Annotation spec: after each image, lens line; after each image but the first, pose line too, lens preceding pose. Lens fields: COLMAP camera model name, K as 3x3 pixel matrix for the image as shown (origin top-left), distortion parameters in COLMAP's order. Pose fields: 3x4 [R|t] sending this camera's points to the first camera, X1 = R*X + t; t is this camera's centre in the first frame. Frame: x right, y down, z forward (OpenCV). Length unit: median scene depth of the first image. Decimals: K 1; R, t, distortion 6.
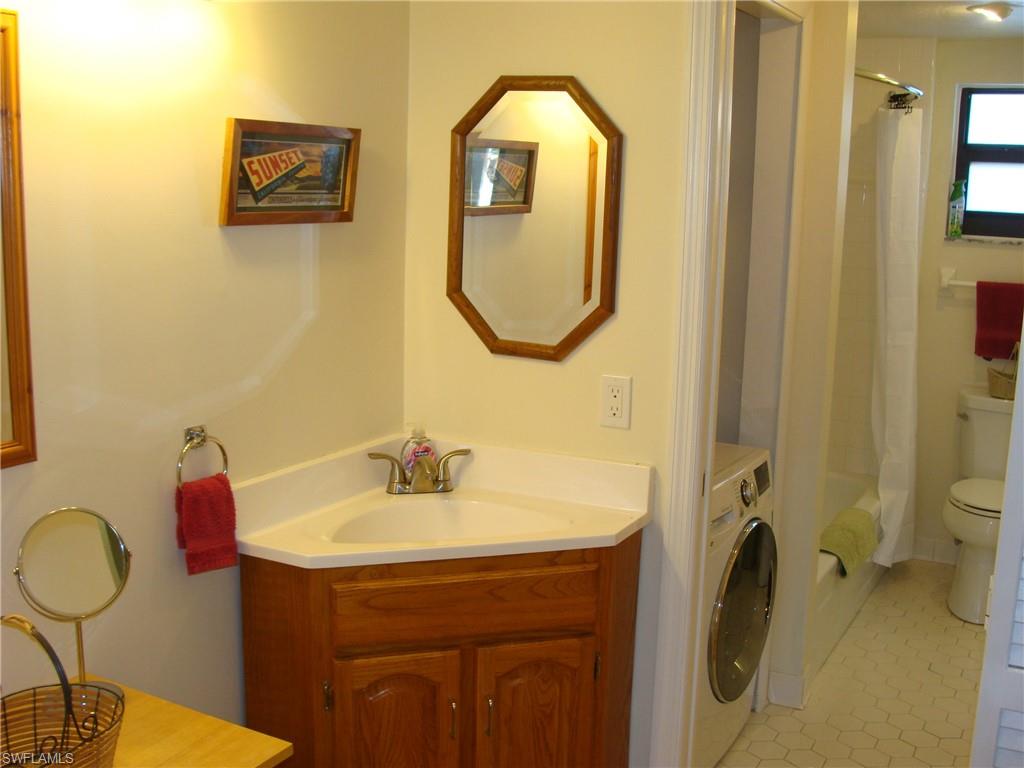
lens RADIAL K [[1139.7, 0, 512.0], [0, 1139.7, 384.0], [0, 0, 1]] dist [-0.192342, 0.217134]
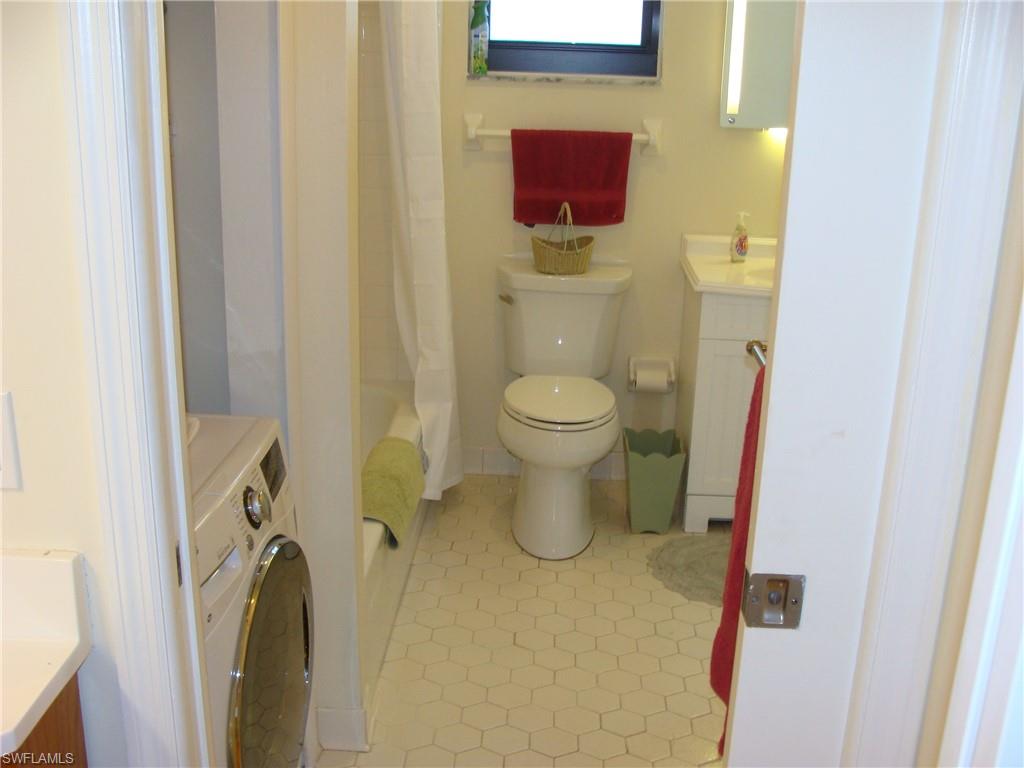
lens RADIAL K [[1139.7, 0, 512.0], [0, 1139.7, 384.0], [0, 0, 1]] dist [-0.192342, 0.217134]
pose [[0.897758, -0.135681, 0.419072, 0.065364], [0.076681, 0.984991, 0.154636, -0.044942], [-0.433763, -0.106691, 0.894688, 0.300552]]
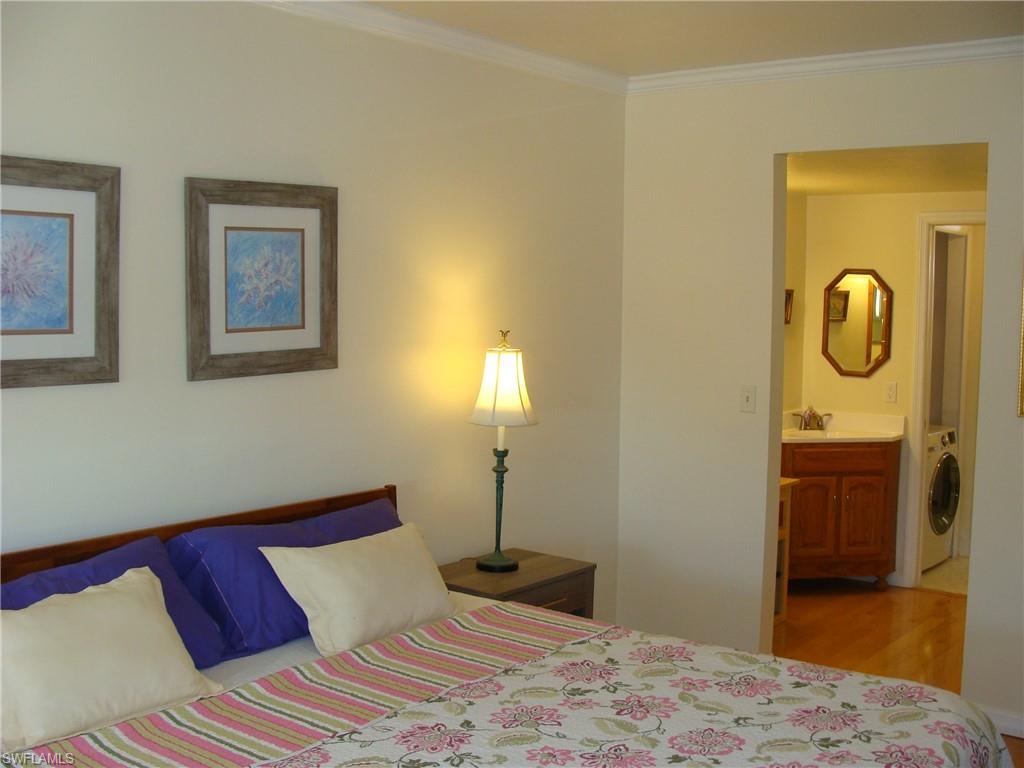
lens RADIAL K [[1139.7, 0, 512.0], [0, 1139.7, 384.0], [0, 0, 1]] dist [-0.192342, 0.217134]
pose [[0.982990, 0.003330, -0.183628, -0.192062], [-0.021240, 0.995188, -0.095658, 0.170992], [0.182426, 0.097931, 0.978330, -1.099528]]
